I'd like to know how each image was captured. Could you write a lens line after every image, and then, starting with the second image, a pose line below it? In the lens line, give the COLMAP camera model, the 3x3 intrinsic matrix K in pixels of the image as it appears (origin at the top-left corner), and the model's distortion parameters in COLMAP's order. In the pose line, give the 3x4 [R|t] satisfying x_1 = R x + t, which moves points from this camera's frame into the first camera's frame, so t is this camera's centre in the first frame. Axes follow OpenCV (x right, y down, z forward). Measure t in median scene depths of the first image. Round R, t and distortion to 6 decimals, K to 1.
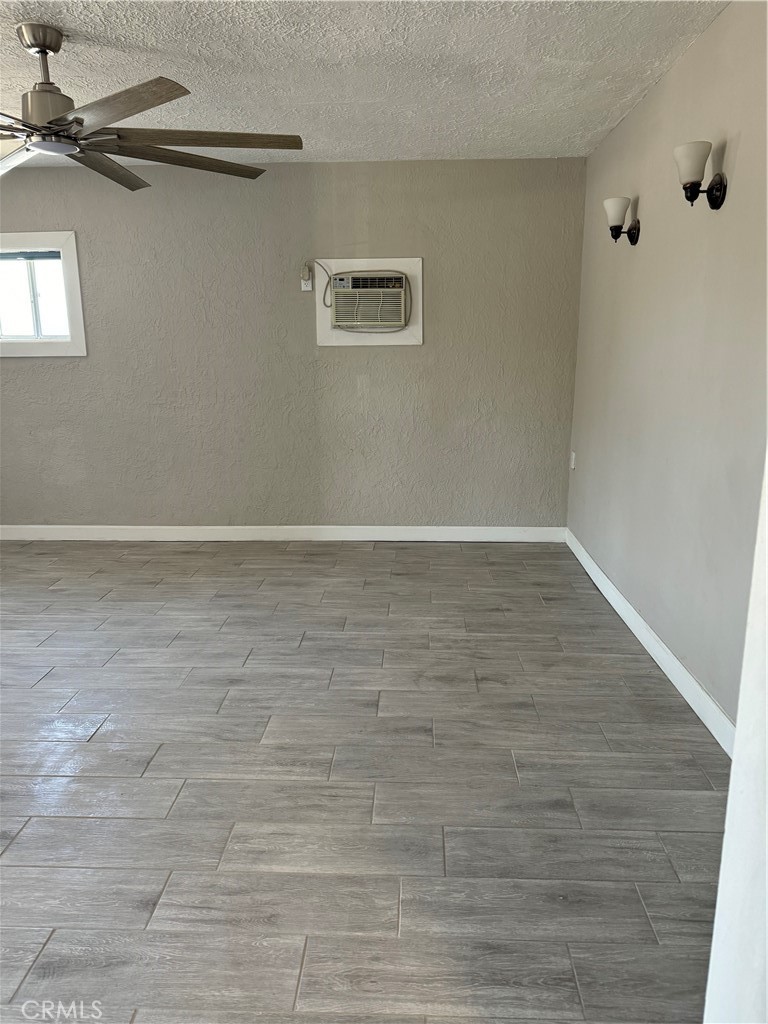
lens RADIAL K [[719.9, 0, 382.1], [0, 719.9, 515.8], [0, 0, 1]] dist [0.063285, -0.078767]
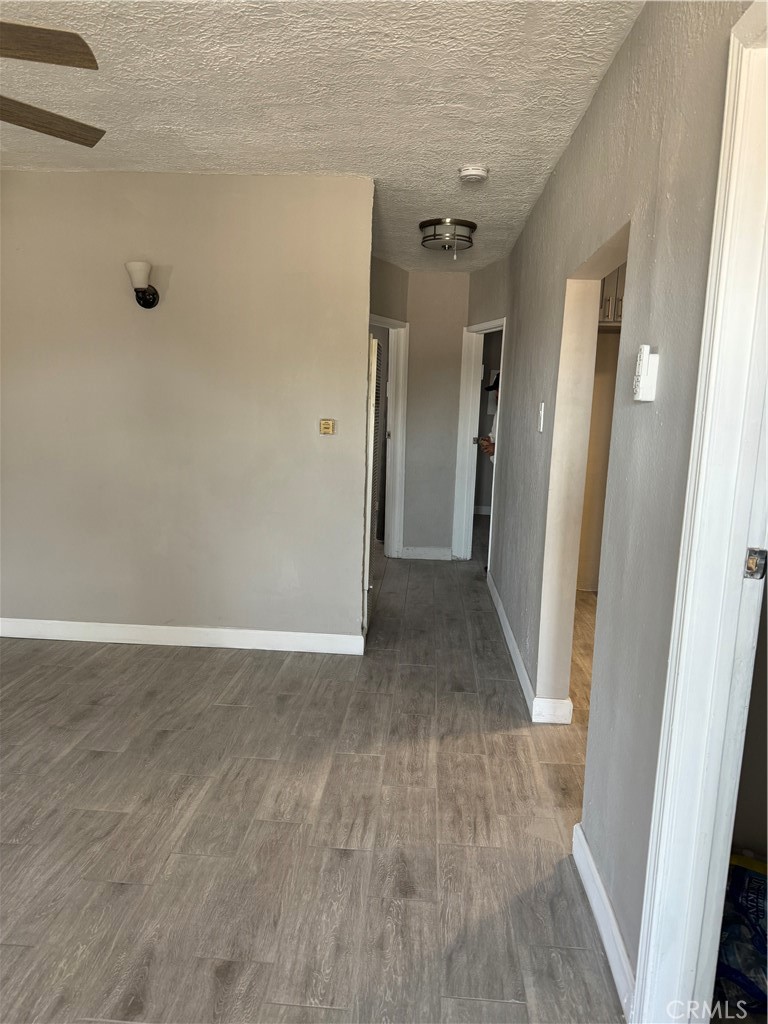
lens RADIAL K [[719.9, 0, 385.7], [0, 719.9, 514.2], [0, 0, 1]] dist [0.063285, -0.078767]
pose [[0.023325, -0.150521, 0.988332, -1.033692], [0.201107, 0.969098, 0.142846, -0.134398], [-0.979291, 0.195429, 0.052875, 0.534704]]
